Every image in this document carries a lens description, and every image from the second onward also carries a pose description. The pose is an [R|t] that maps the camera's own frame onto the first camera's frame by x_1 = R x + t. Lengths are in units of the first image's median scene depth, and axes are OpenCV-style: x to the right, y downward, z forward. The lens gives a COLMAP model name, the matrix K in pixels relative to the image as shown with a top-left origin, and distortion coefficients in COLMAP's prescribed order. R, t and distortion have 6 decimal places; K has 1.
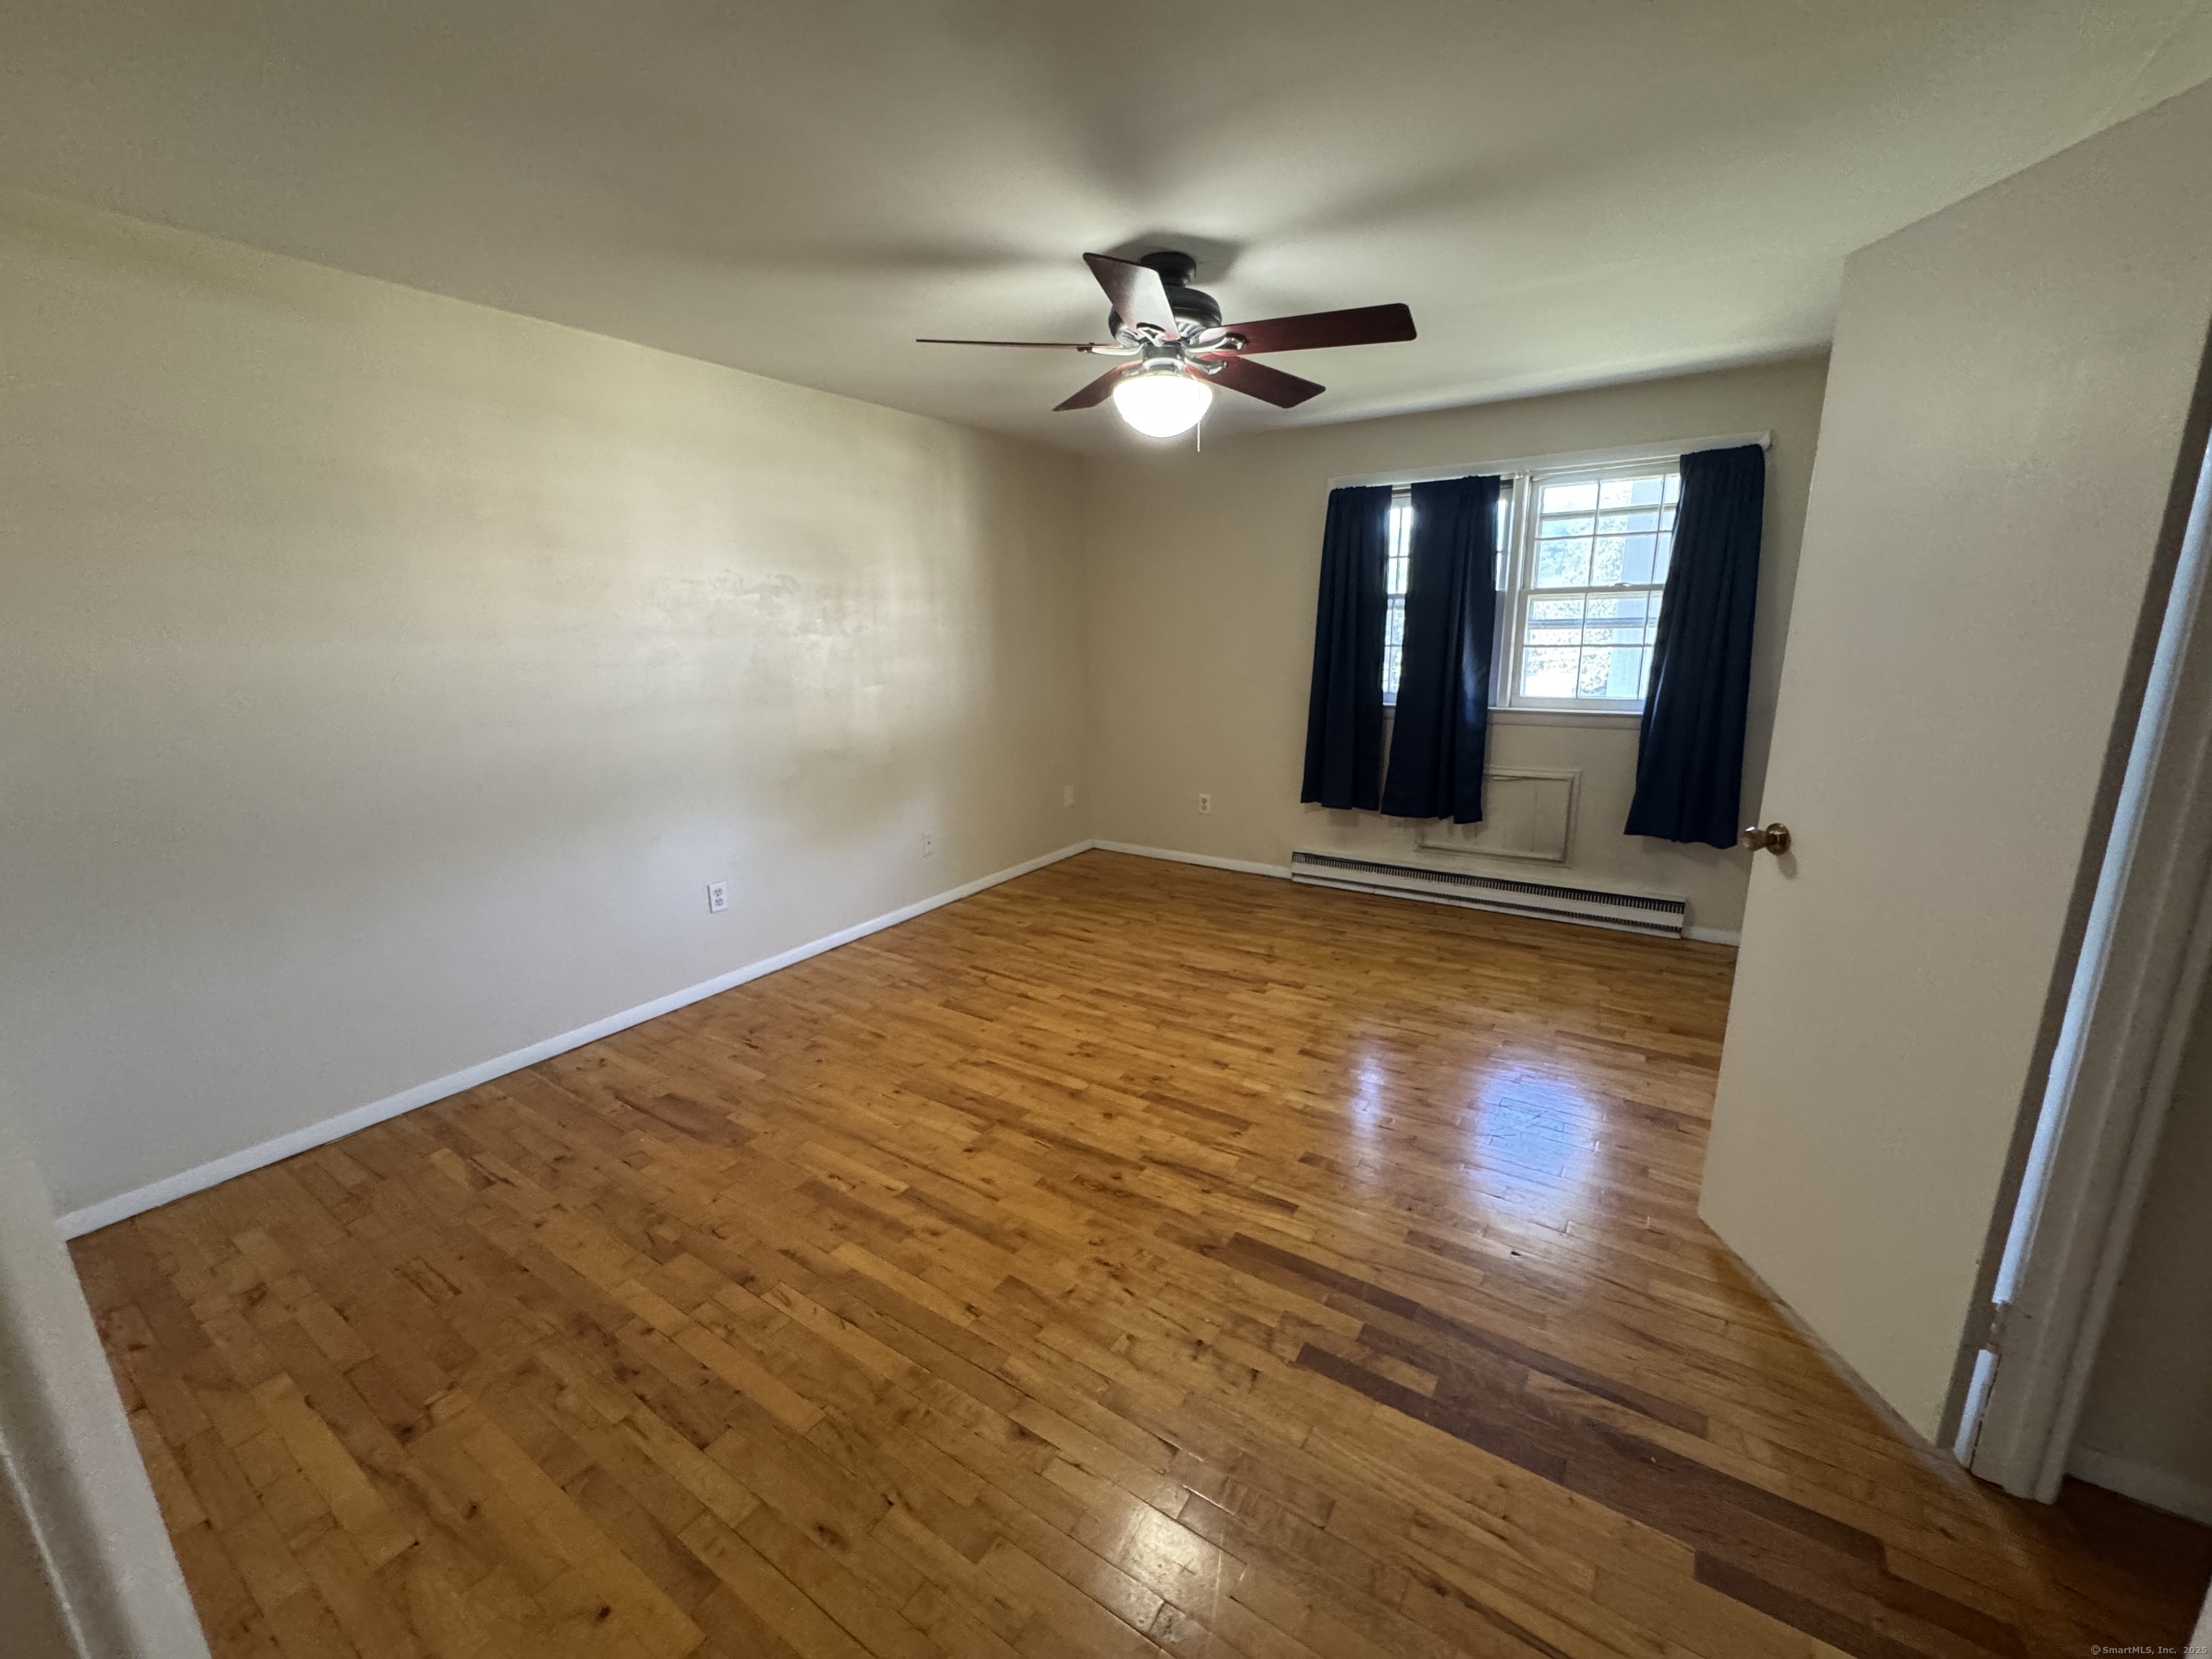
lens RADIAL K [[884.0, 0, 1109.4], [0, 884.0, 831.0], [0, 0, 1]] dist [-0.001746, -0.000481]
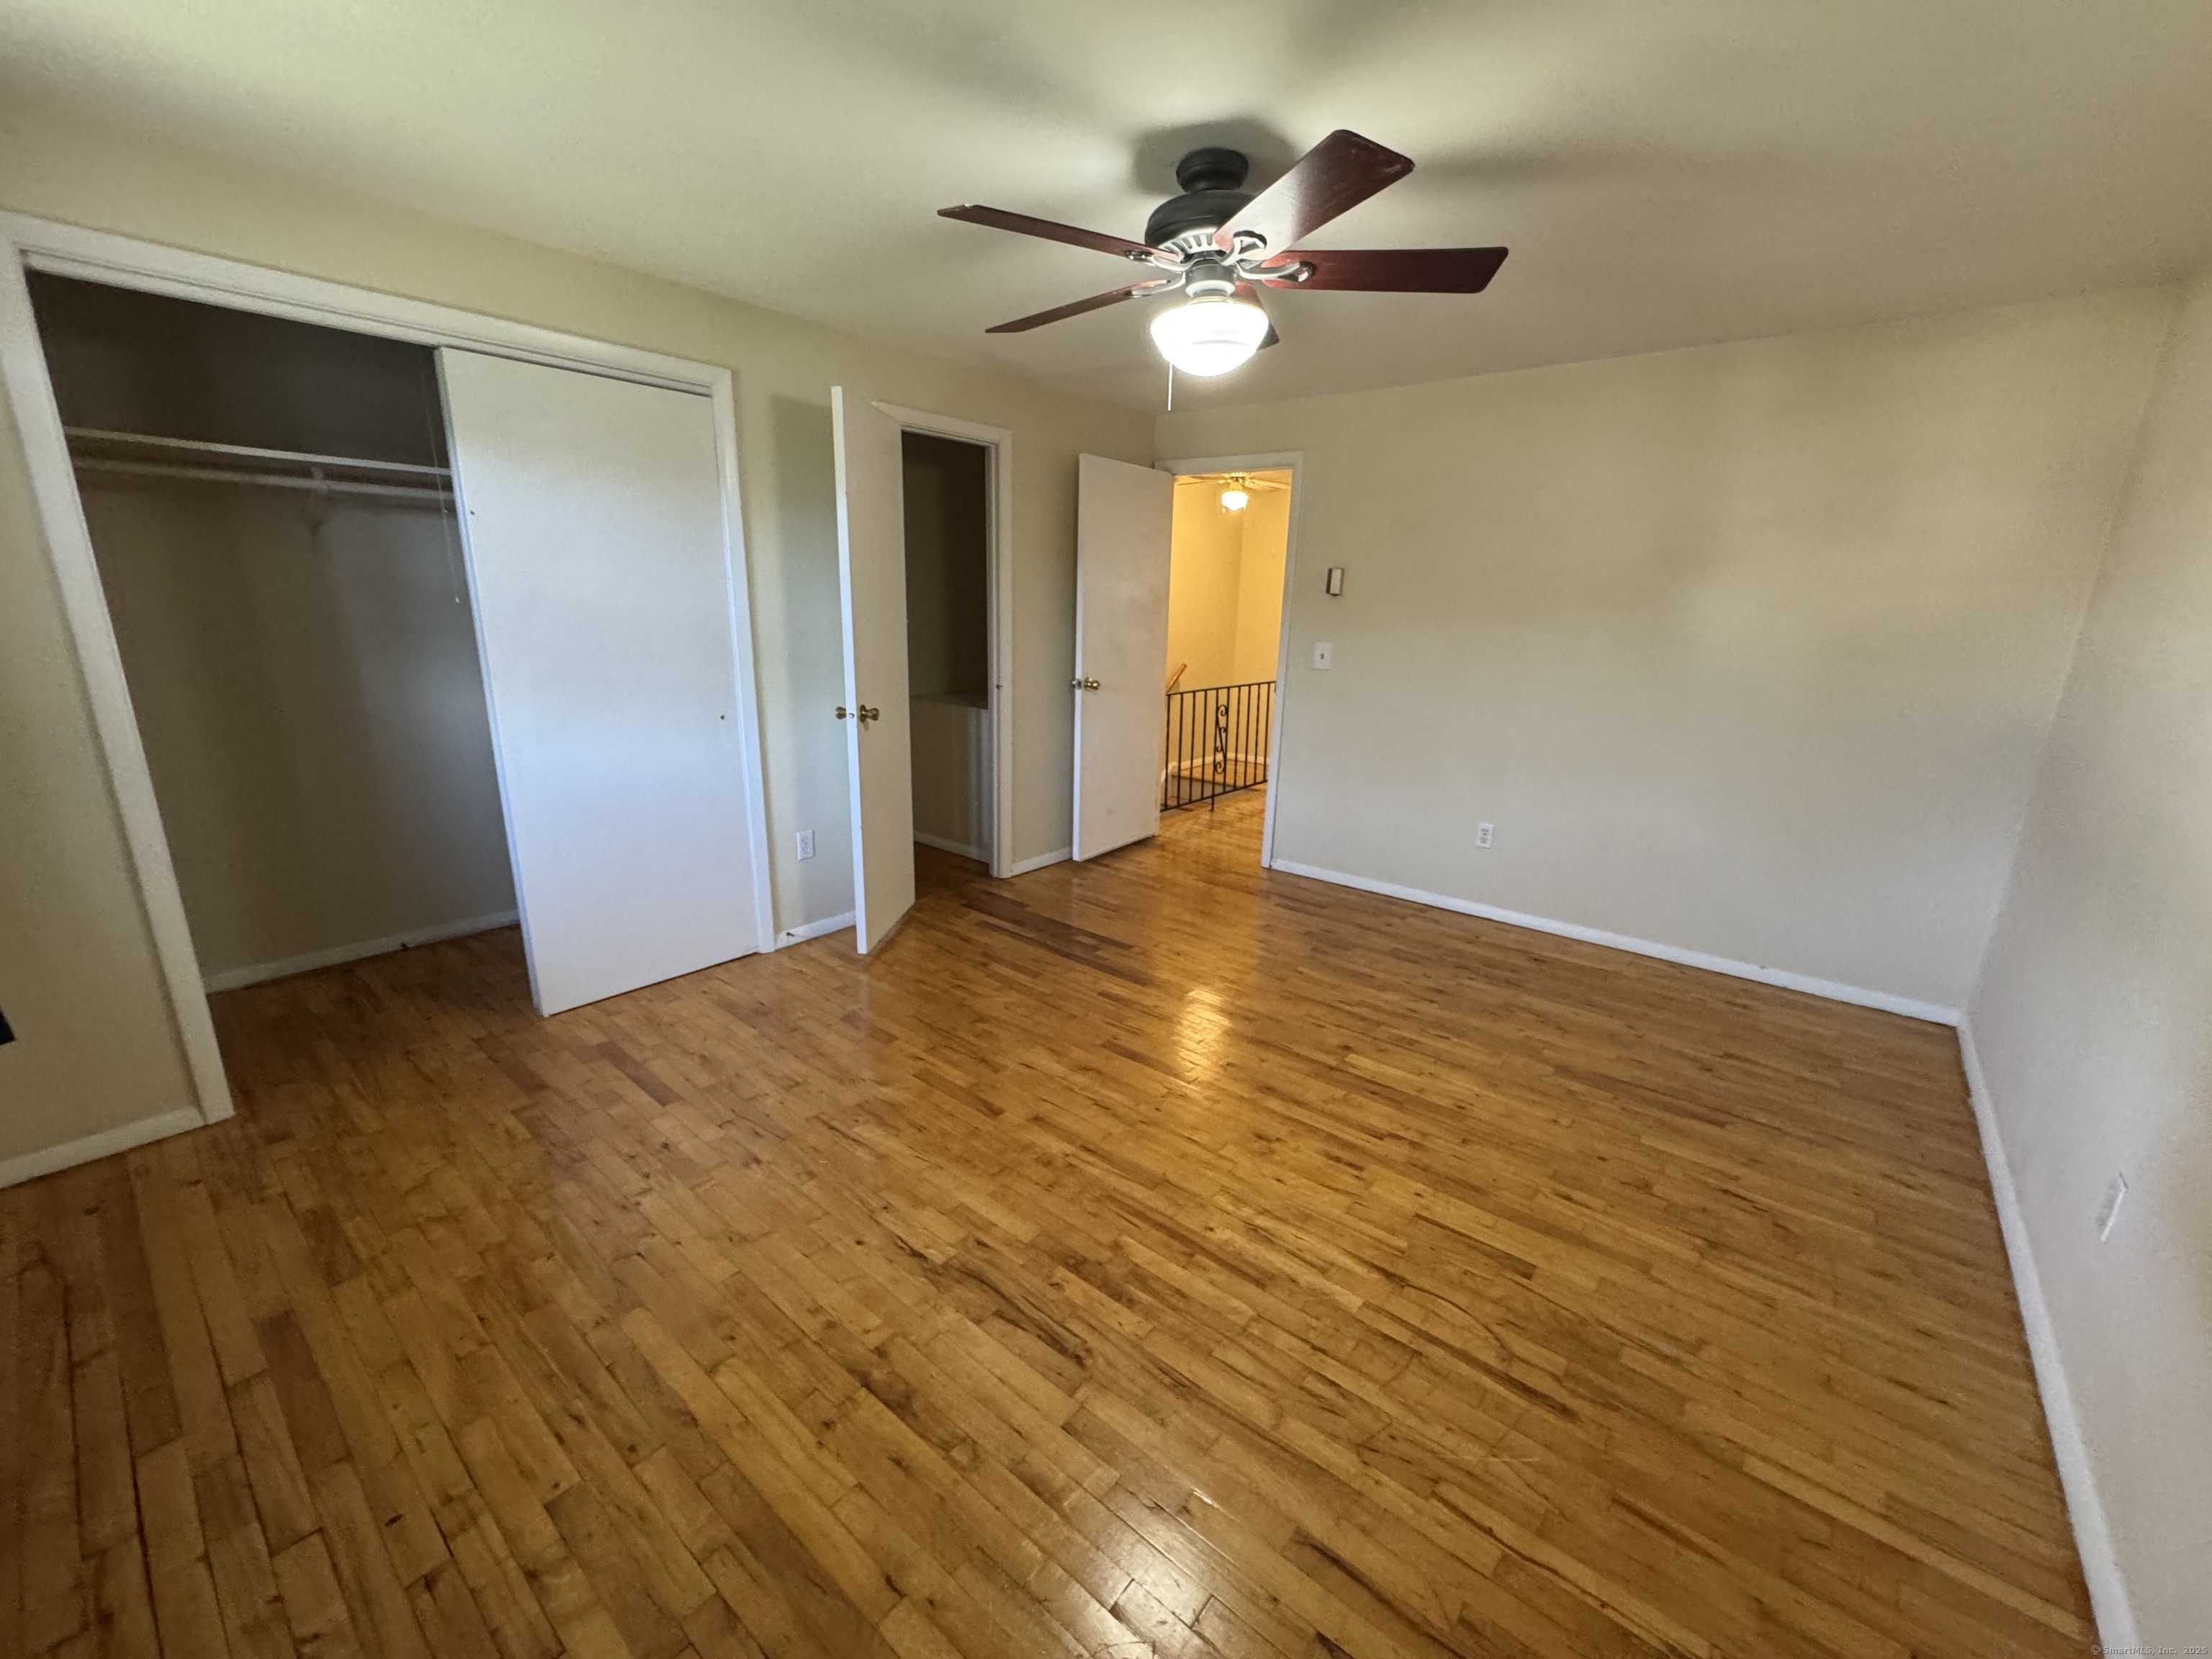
lens RADIAL K [[884.0, 0, 1107.0], [0, 884.0, 827.6], [0, 0, 1]] dist [-0.001746, -0.000481]
pose [[-0.993851, -0.040741, 0.102960, 0.044609], [0.012222, 0.883805, 0.467695, -0.394508], [-0.110051, 0.466078, -0.877873, 1.683299]]
